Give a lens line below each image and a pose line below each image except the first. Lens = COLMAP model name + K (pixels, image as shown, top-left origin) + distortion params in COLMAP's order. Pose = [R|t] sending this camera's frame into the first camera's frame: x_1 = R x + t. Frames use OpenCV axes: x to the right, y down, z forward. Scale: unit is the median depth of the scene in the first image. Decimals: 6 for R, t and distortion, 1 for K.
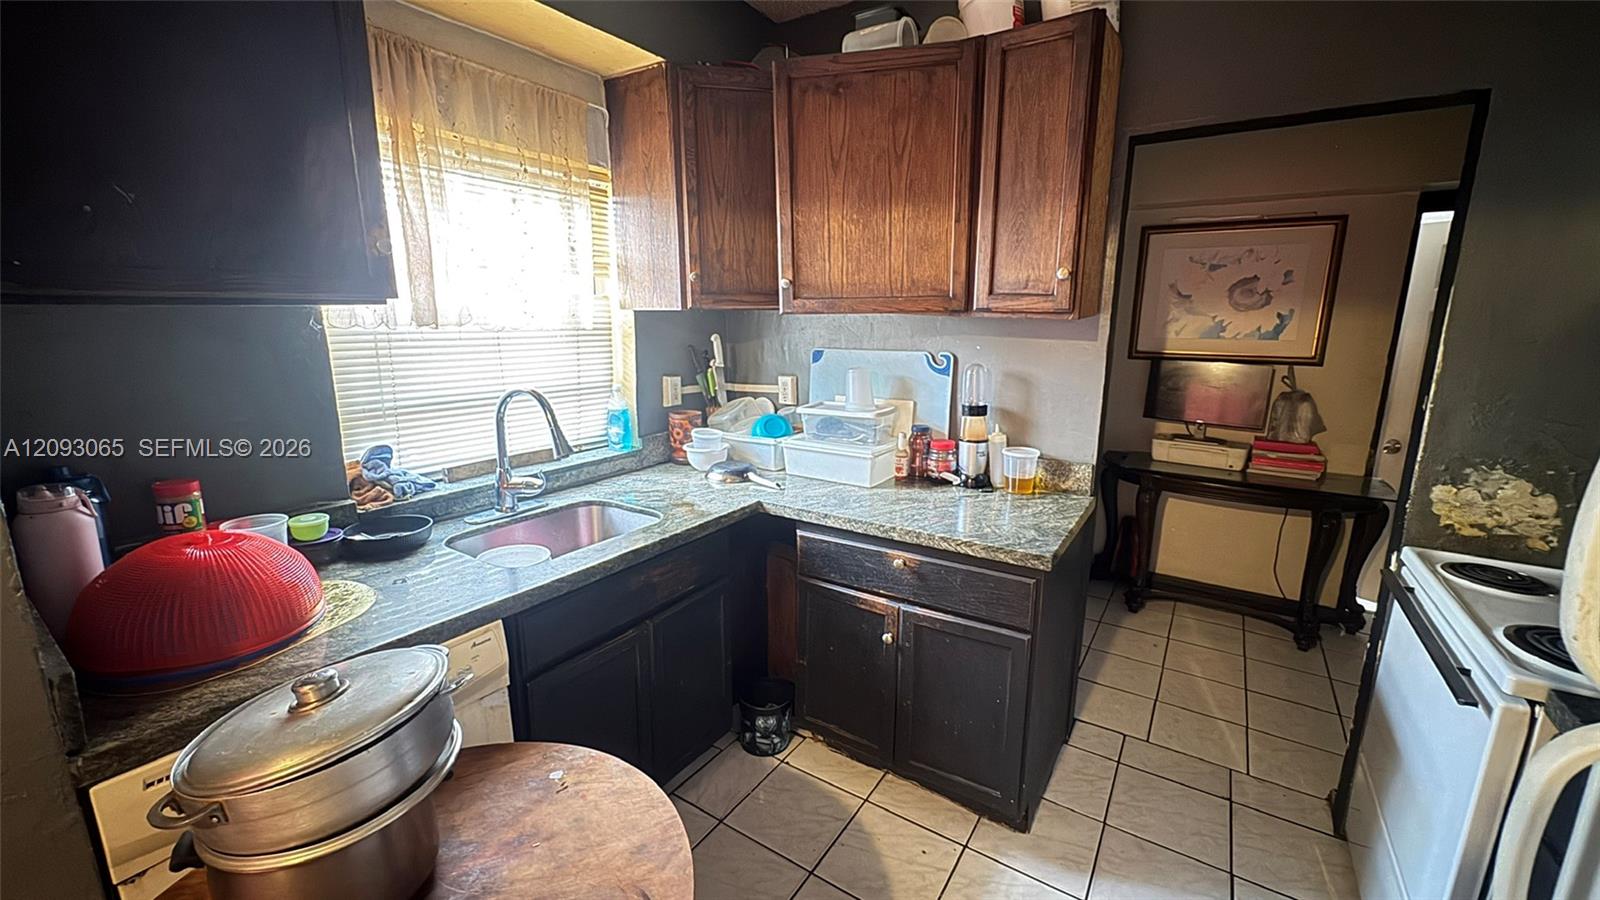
lens RADIAL K [[640.8, 0, 801.6], [0, 640.8, 449.7], [0, 0, 1]] dist [-0.003412, 0.000291]
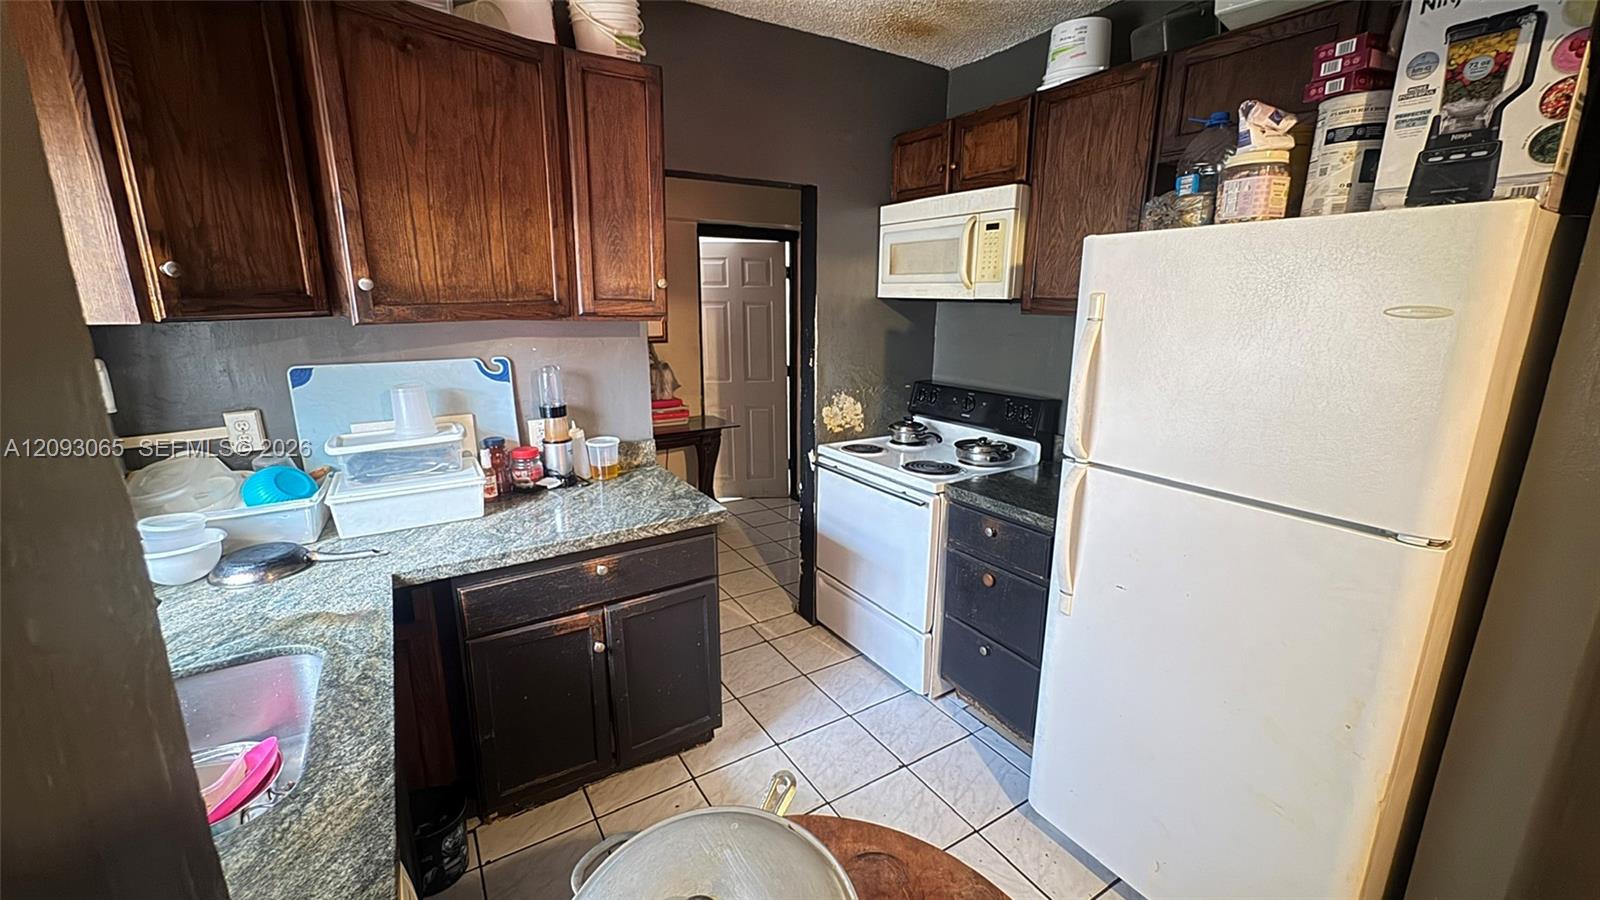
lens RADIAL K [[640.8, 0, 799.7], [0, 640.8, 450.4], [0, 0, 1]] dist [-0.003412, 0.000291]
pose [[0.412547, -0.215826, 0.885000, -0.524423], [0.184637, 0.971173, 0.150772, -0.090817], [-0.892028, 0.101203, 0.440504, 0.238374]]
